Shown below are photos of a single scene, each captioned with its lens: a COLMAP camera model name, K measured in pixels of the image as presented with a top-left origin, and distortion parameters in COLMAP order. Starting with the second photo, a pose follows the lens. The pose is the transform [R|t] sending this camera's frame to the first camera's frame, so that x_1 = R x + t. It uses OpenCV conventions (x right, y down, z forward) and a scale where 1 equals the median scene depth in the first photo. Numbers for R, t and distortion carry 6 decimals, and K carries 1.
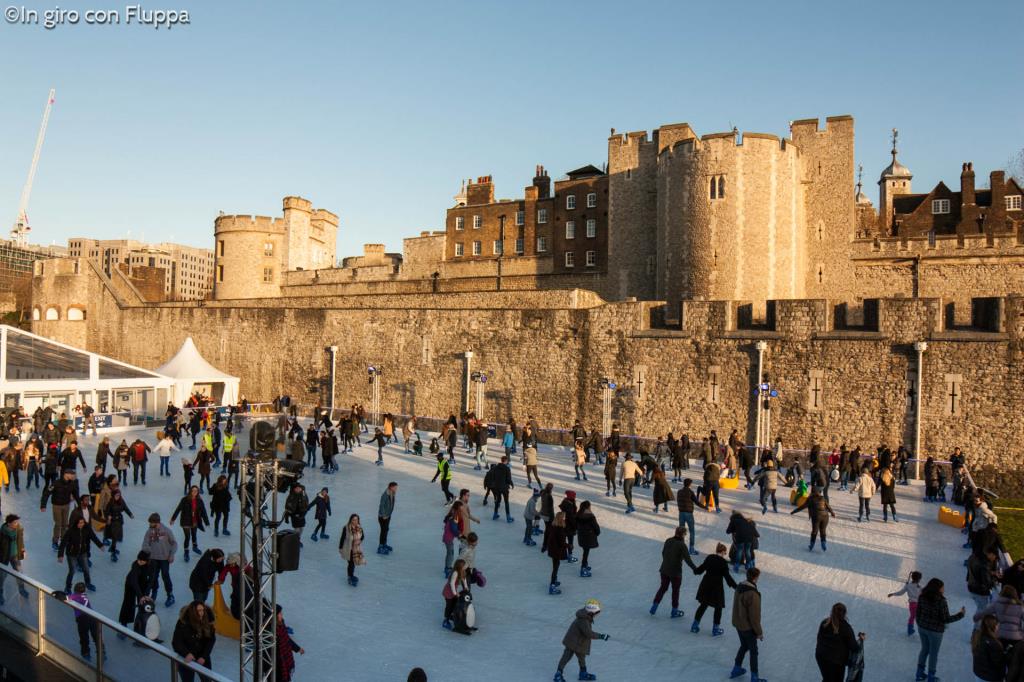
lens RADIAL K [[670.5, 0, 519.6], [0, 670.5, 342.3], [0, 0, 1]] dist [-0.122894, 0.053478]
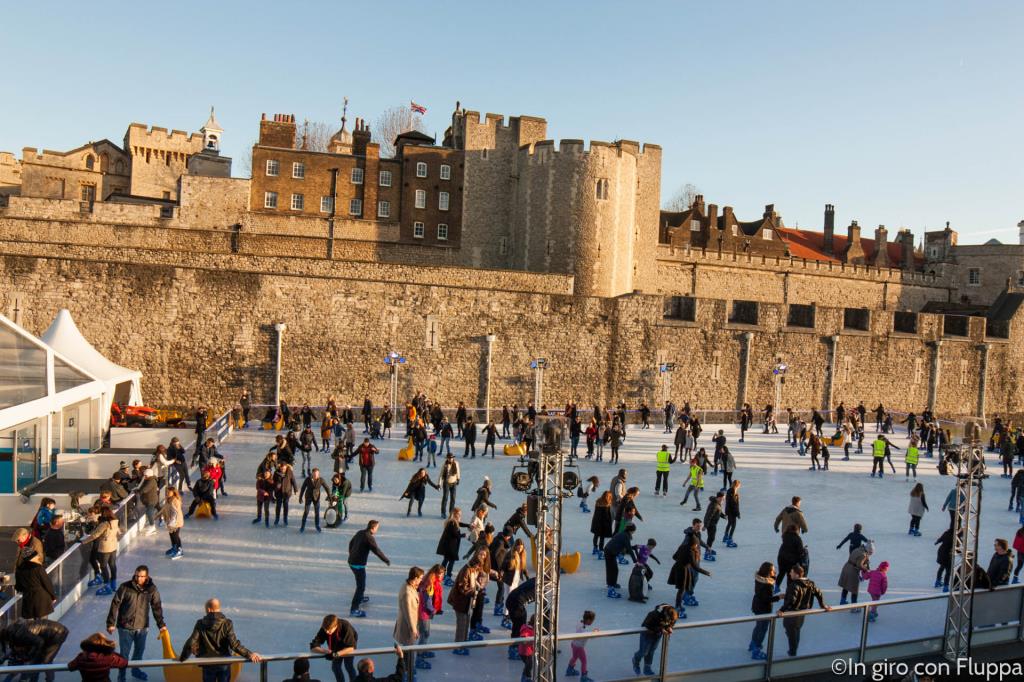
lens RADIAL K [[670.5, 0, 519.6], [0, 670.5, 342.3], [0, 0, 1]] dist [-0.122894, 0.053478]
pose [[0.689248, -0.012131, 0.724424, -0.642454], [-0.037820, 0.997894, 0.052695, -0.023782], [-0.723537, -0.063718, 0.687338, 0.286331]]
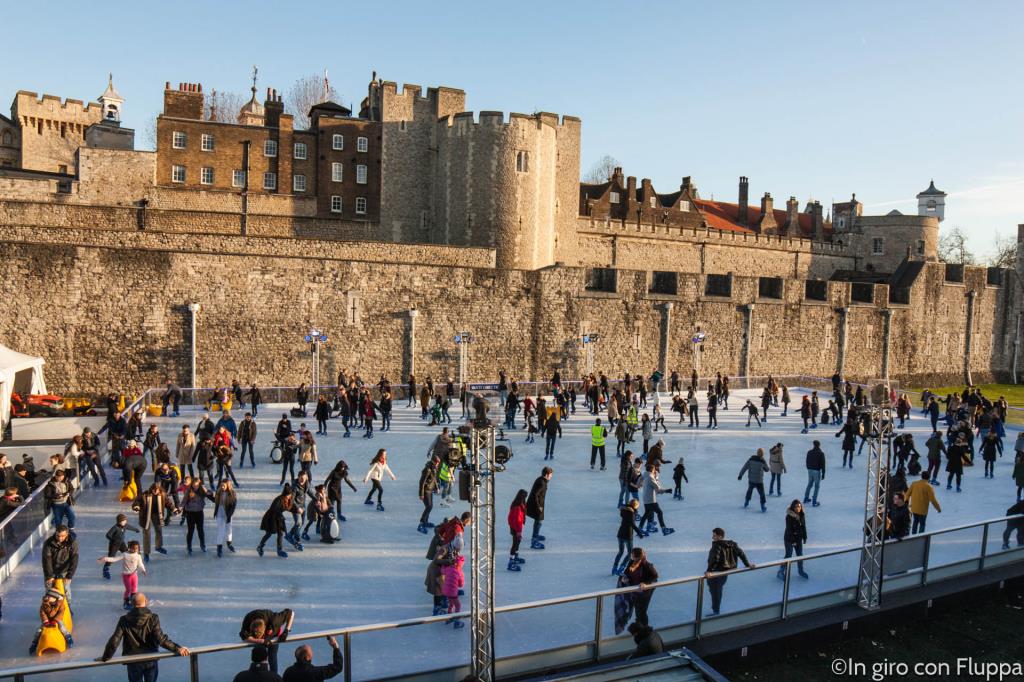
lens RADIAL K [[670.5, 0, 519.6], [0, 670.5, 342.3], [0, 0, 1]] dist [-0.122894, 0.053478]
pose [[0.600486, -0.057497, 0.797566, -0.642460], [-0.022203, 0.995828, 0.088507, -0.023773], [-0.799327, -0.070855, 0.596704, 0.288452]]
